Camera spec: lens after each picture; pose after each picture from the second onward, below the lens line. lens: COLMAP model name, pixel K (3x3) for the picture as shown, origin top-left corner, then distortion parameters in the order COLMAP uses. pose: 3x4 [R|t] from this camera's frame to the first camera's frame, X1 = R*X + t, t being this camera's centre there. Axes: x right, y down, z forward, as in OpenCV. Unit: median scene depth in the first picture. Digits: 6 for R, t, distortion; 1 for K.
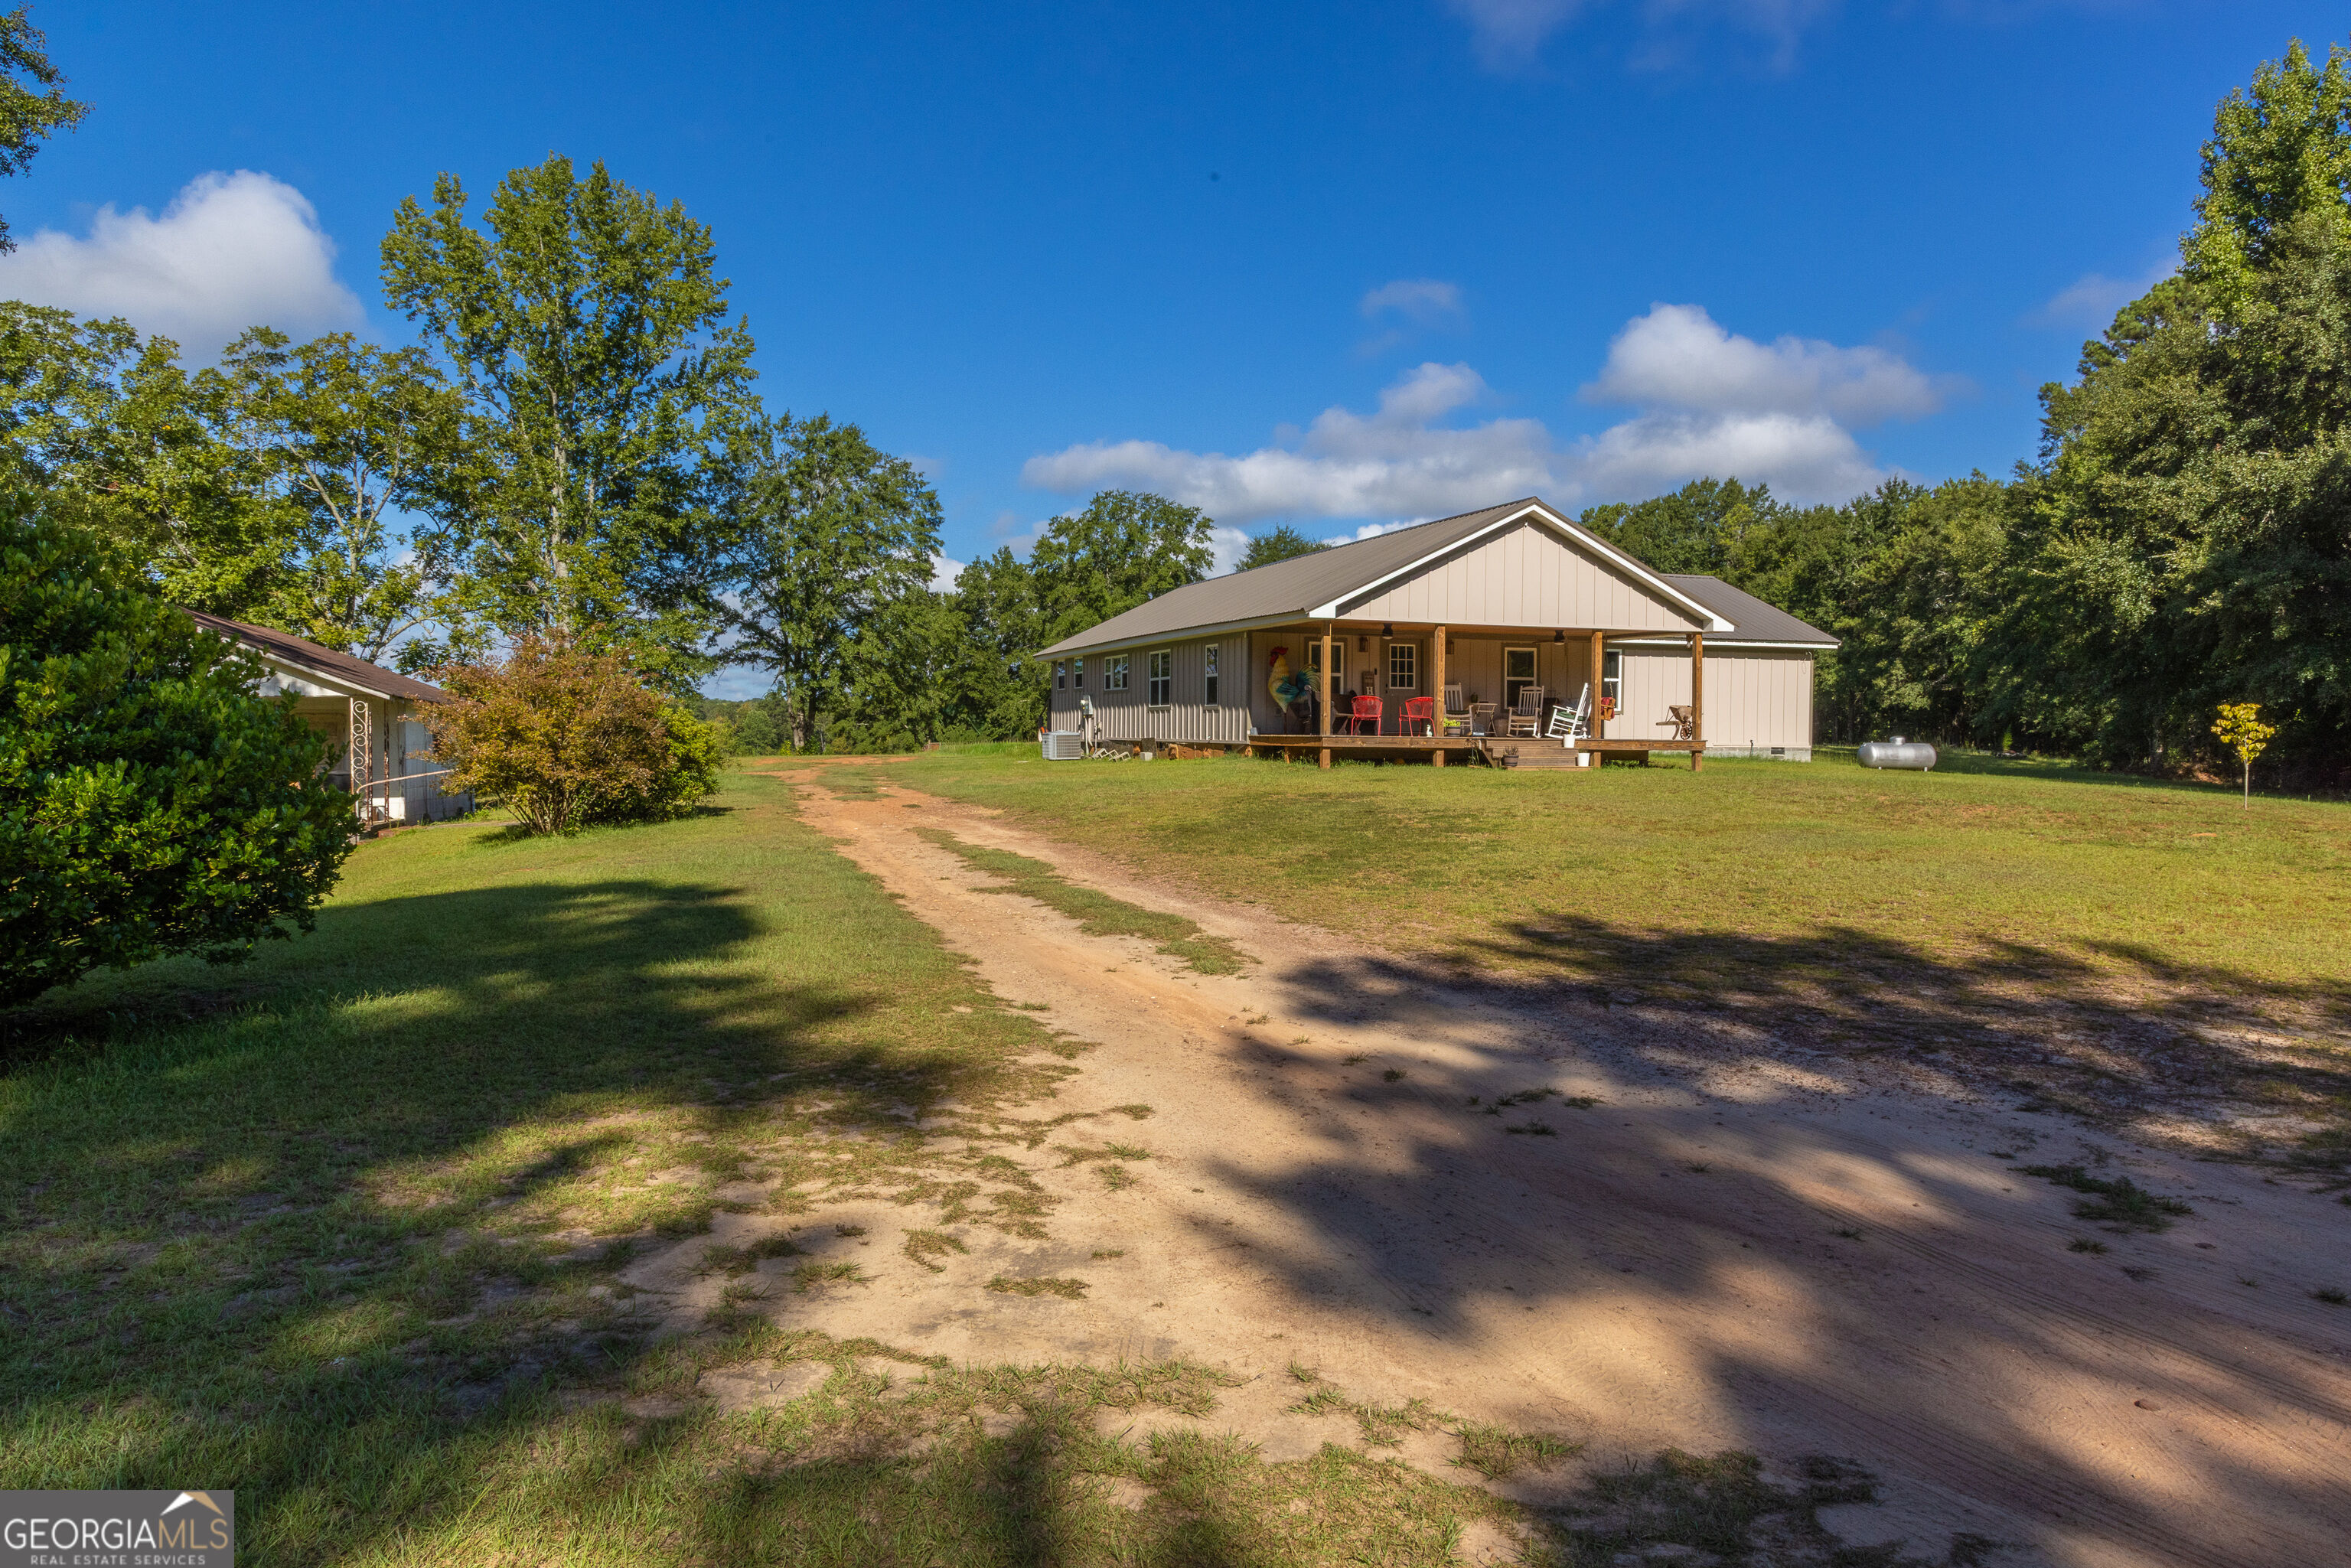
lens RADIAL K [[1678.5, 0, 1185.2], [0, 1678.5, 768.0], [0, 0, 1]] dist [0.020604, 0.006285]
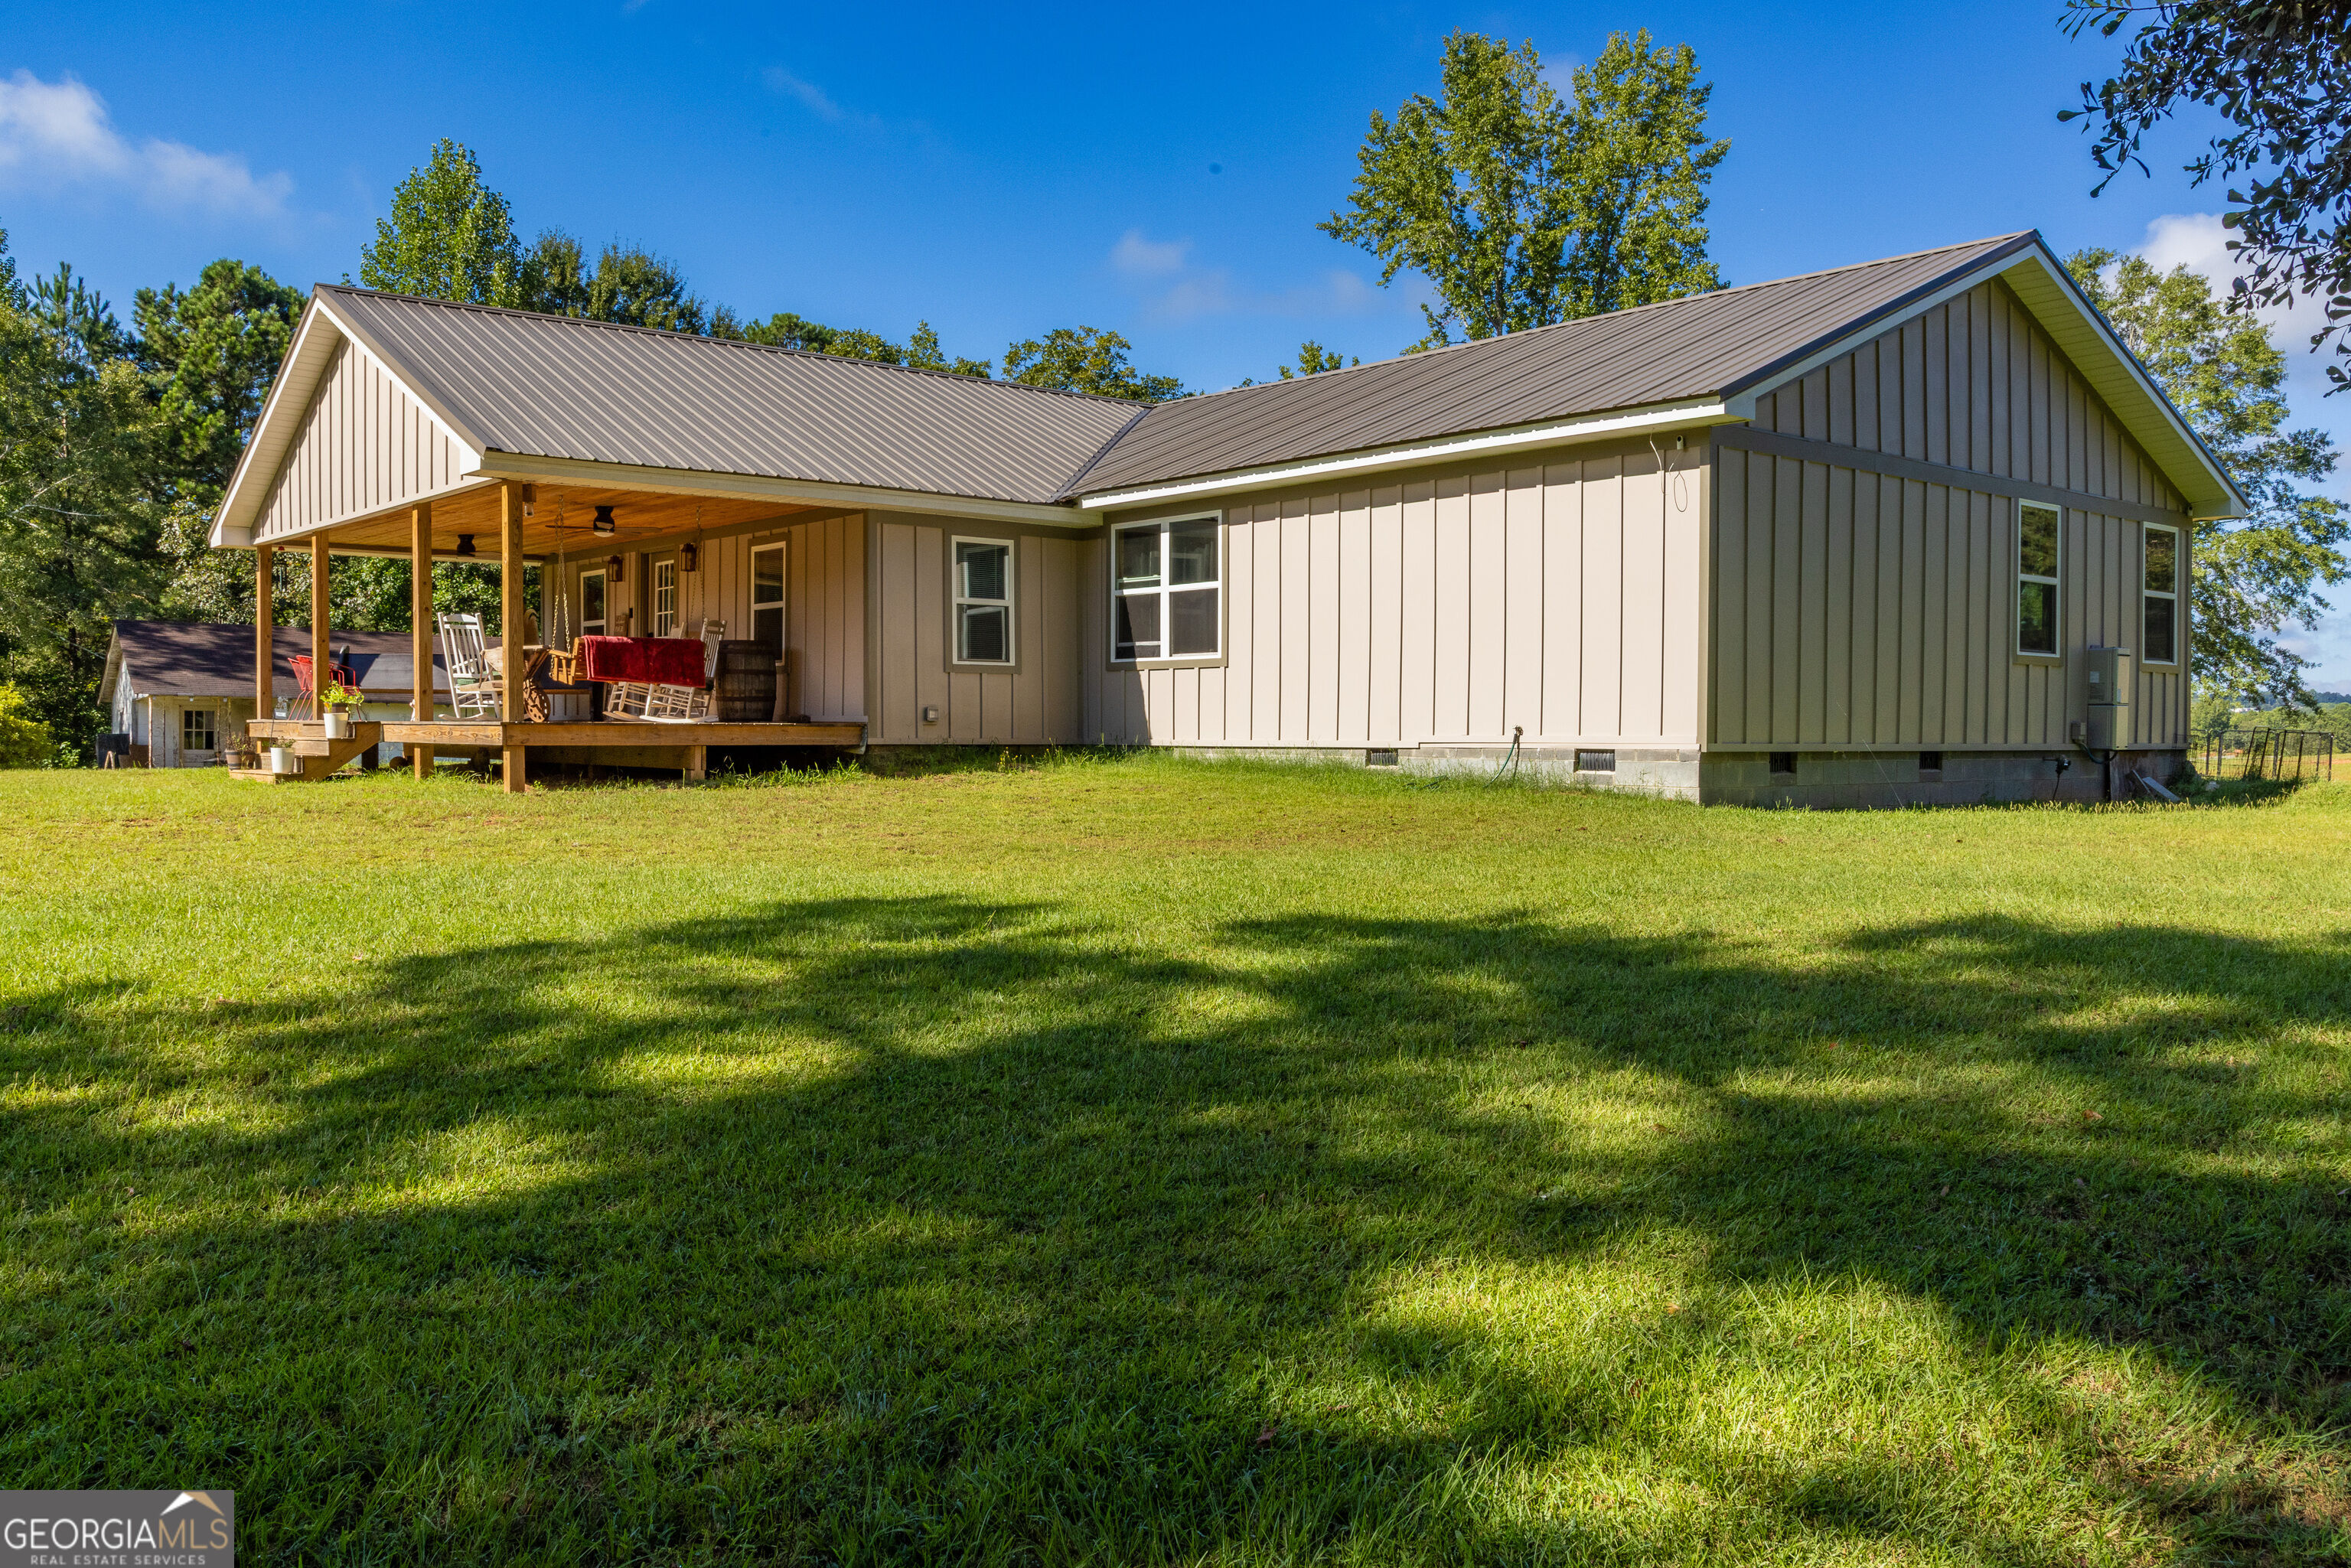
lens RADIAL K [[1843.2, 0, 1195.4], [0, 1843.2, 772.7], [0, 0, 1]] dist [-0.011326, -0.000700]
pose [[0.351661, 0.016196, -0.935987, 0.659211], [-0.019878, 0.999754, 0.009831, -0.009671], [0.935916, 0.015148, 0.351896, 0.803350]]
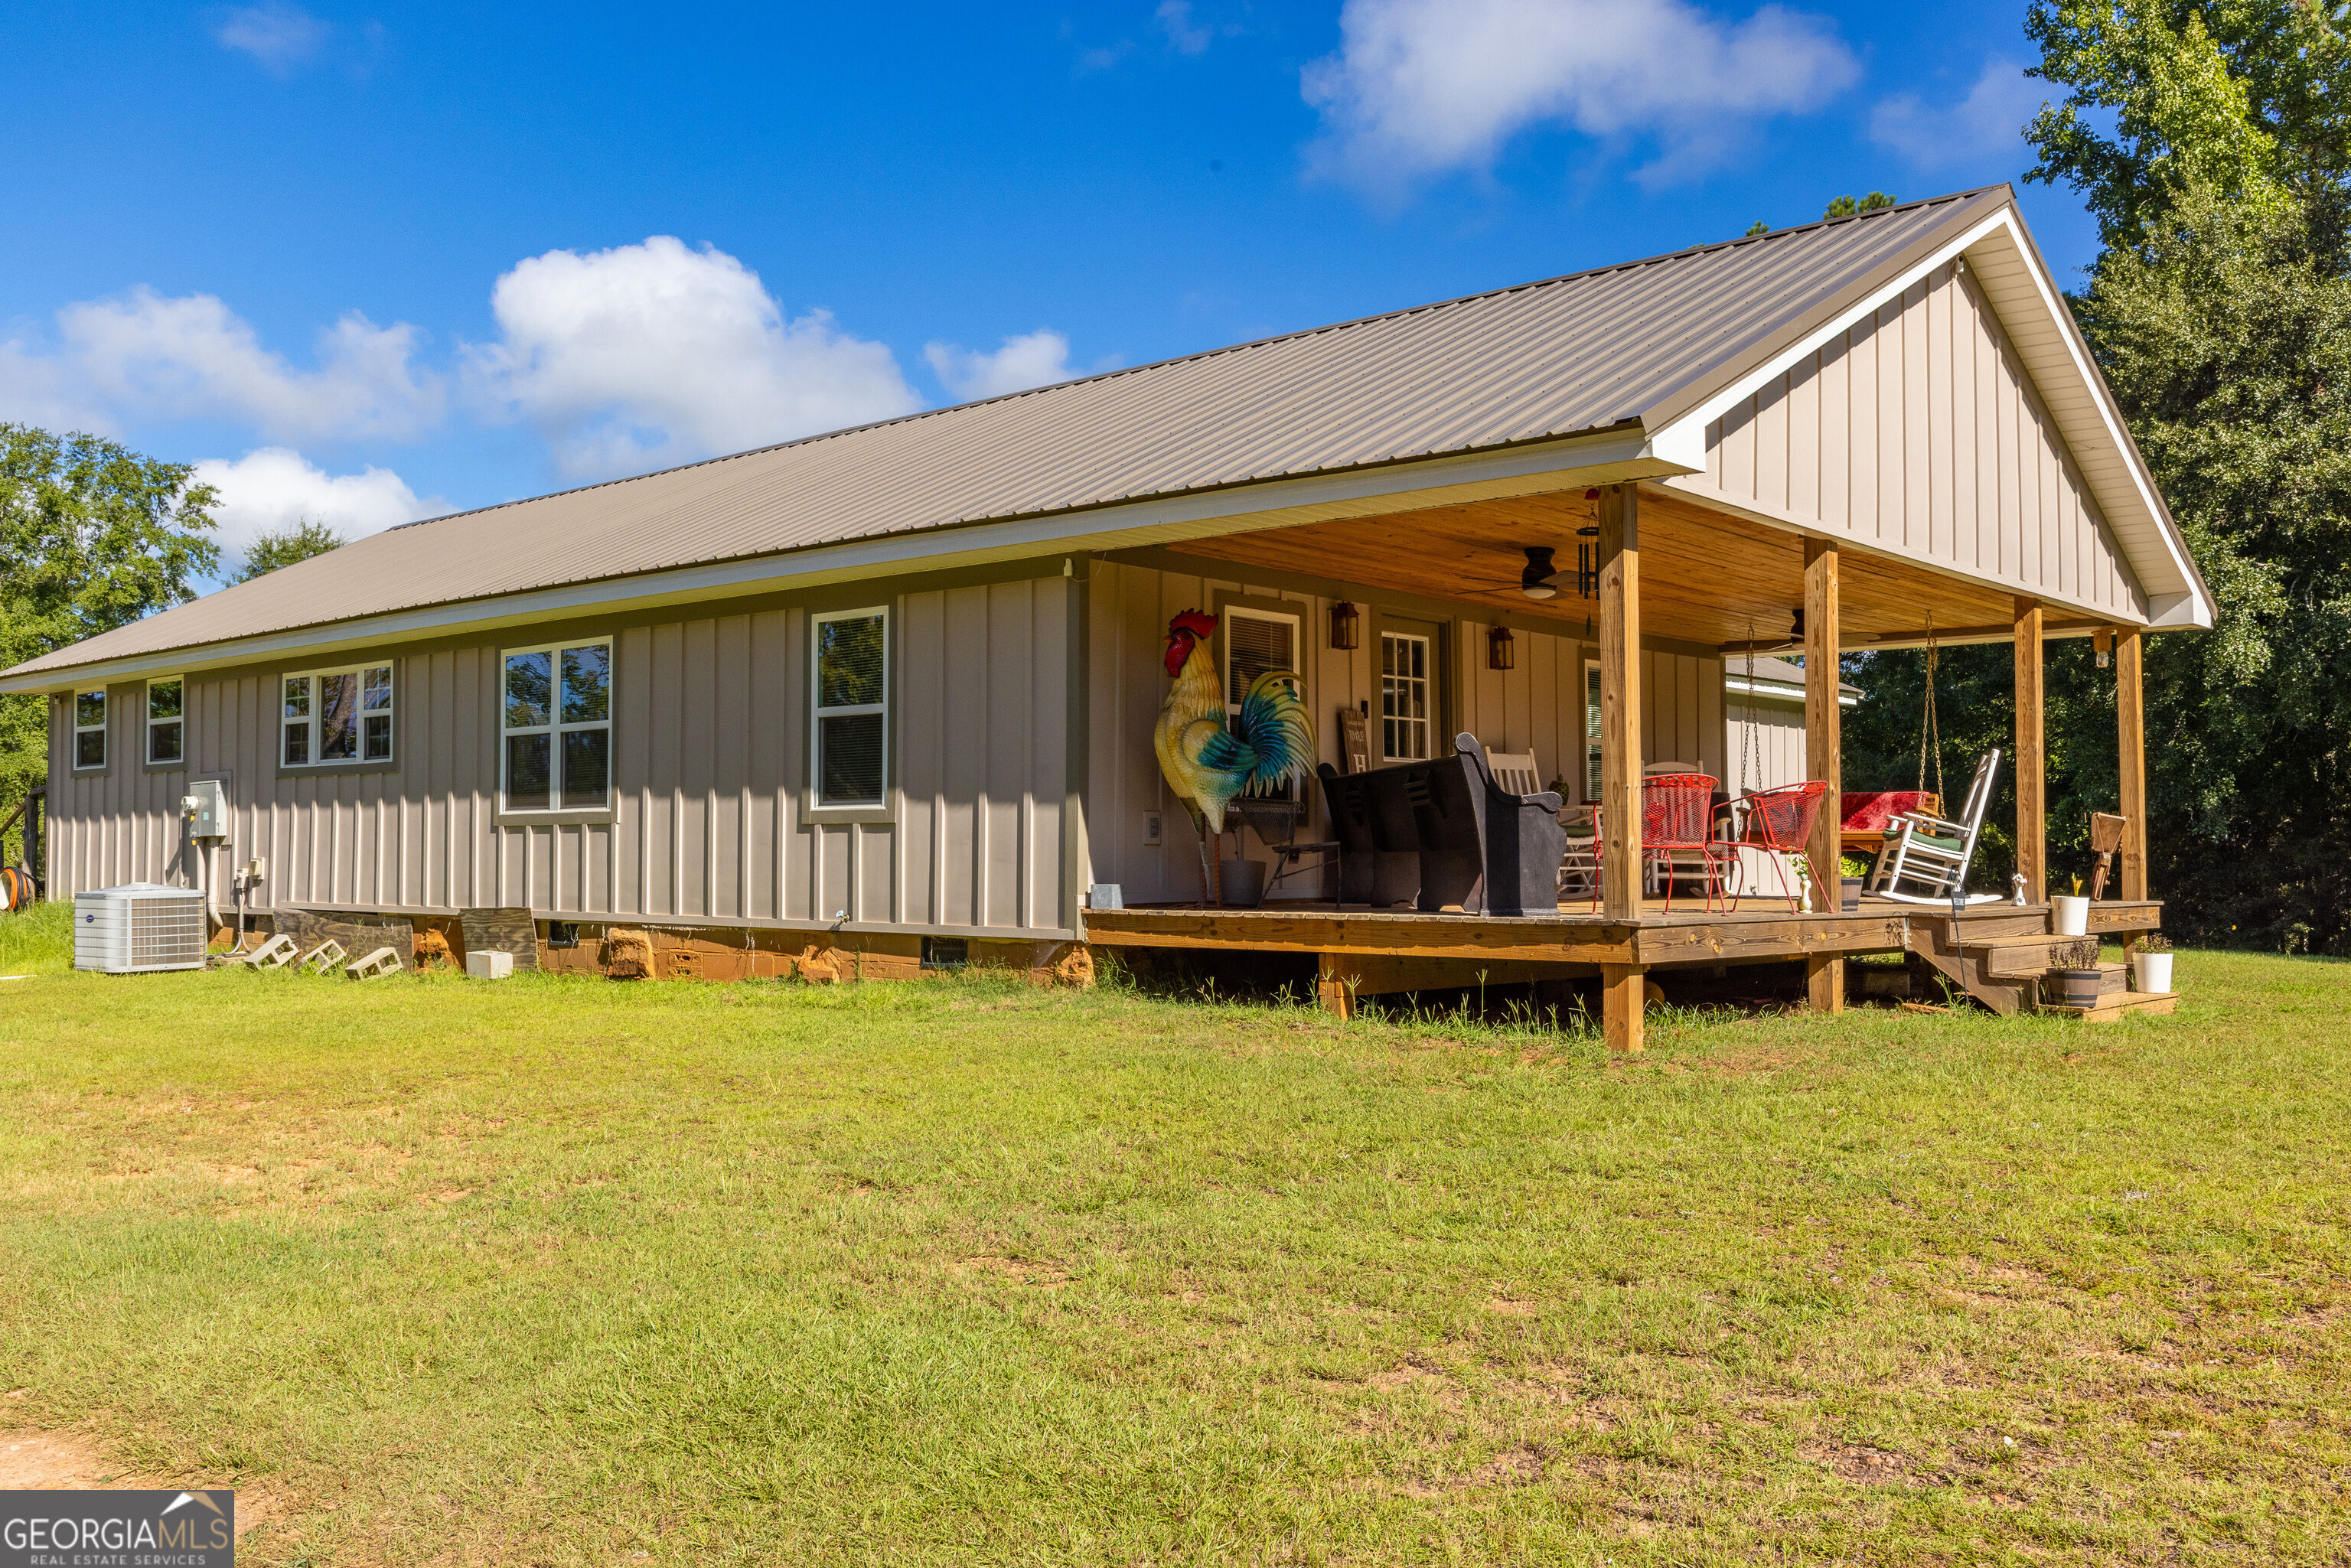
lens RADIAL K [[2082.5, 0, 1172.6], [0, 2082.5, 787.2], [0, 0, 1]] dist [0.007470, -0.001409]
pose [[0.873835, 0.008365, 0.486150, -0.101803], [0.017101, 0.998705, -0.047922, -0.018961], [-0.485922, 0.050189, 0.872560, 0.551486]]
